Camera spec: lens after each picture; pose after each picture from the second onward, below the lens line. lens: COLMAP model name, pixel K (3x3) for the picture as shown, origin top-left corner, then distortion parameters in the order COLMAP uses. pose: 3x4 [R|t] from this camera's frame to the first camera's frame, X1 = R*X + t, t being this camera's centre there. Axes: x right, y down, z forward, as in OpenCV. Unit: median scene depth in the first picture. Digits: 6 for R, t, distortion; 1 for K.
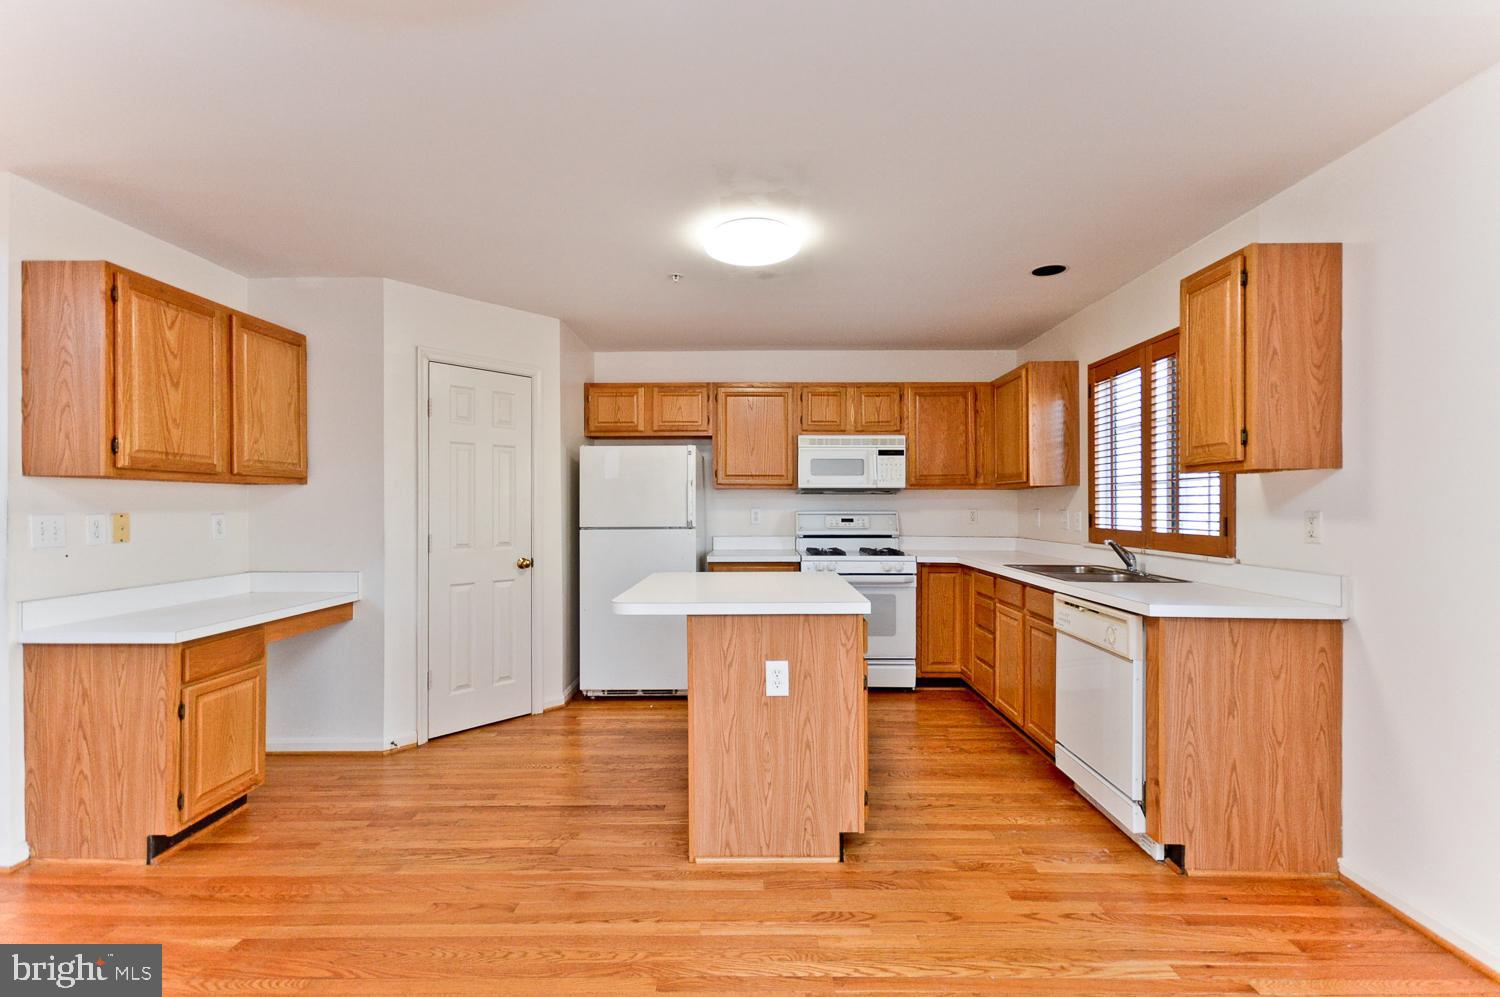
lens RADIAL K [[668.4, 0, 752.9], [0, 668.4, 503.6], [0, 0, 1]] dist [0.008994, -0.000542]
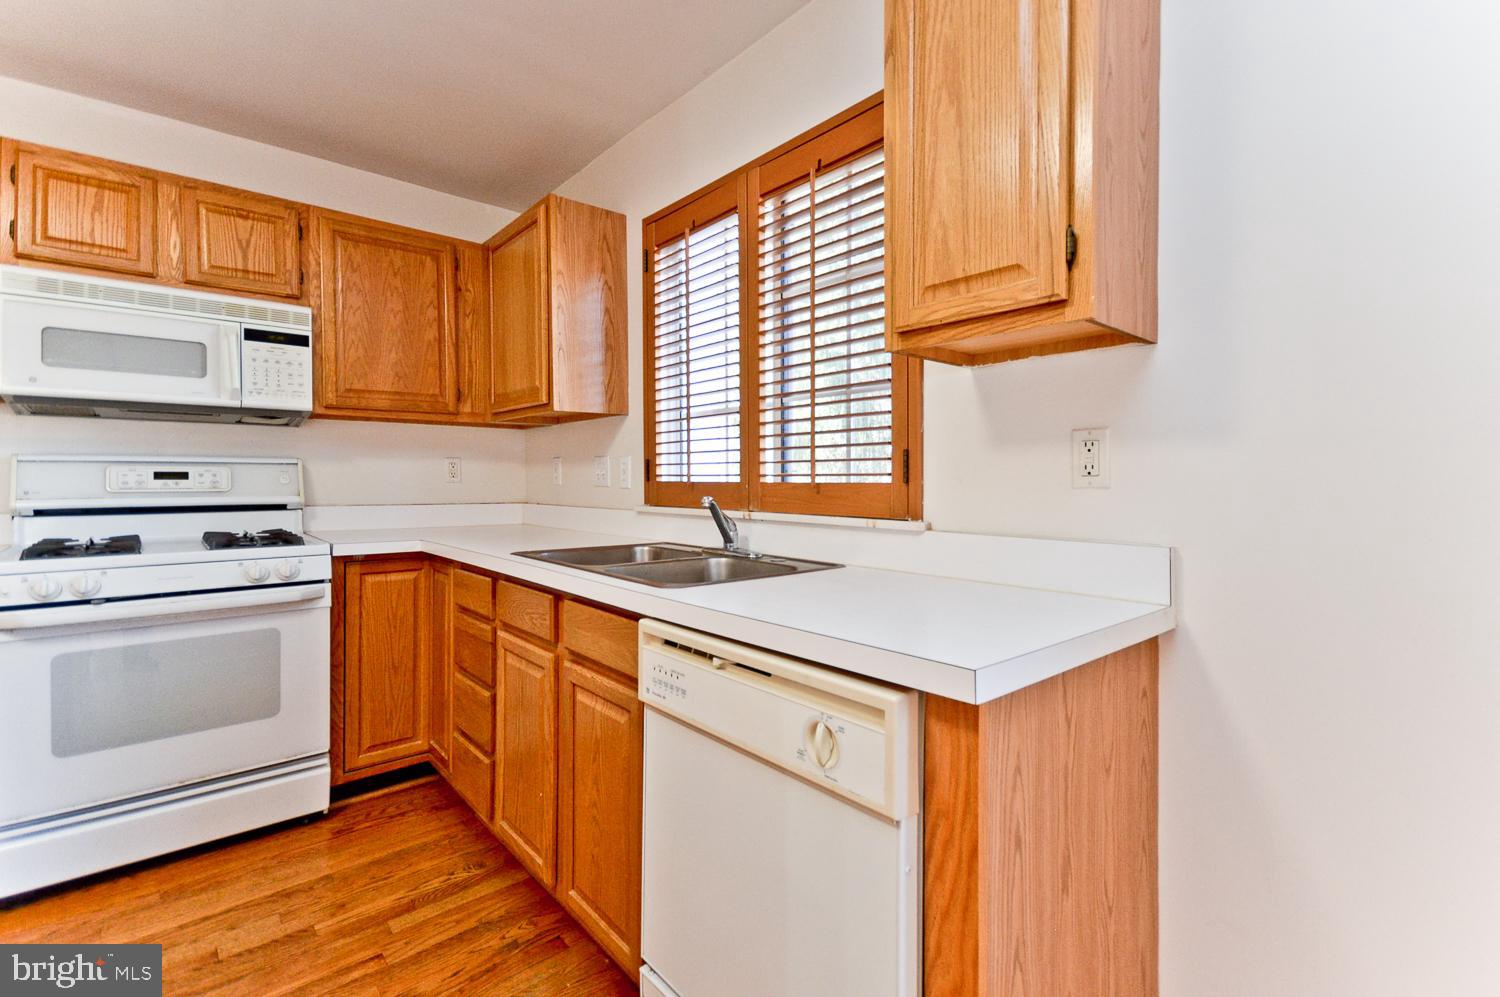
lens RADIAL K [[672.9, 0, 753.0], [0, 672.9, 481.7], [0, 0, 1]] dist [0.033343, -0.015835]
pose [[0.747584, -0.005784, 0.664142, 0.191136], [-0.001374, 0.999946, 0.010256, 0.035091], [-0.664165, -0.008579, 0.747536, 0.553797]]
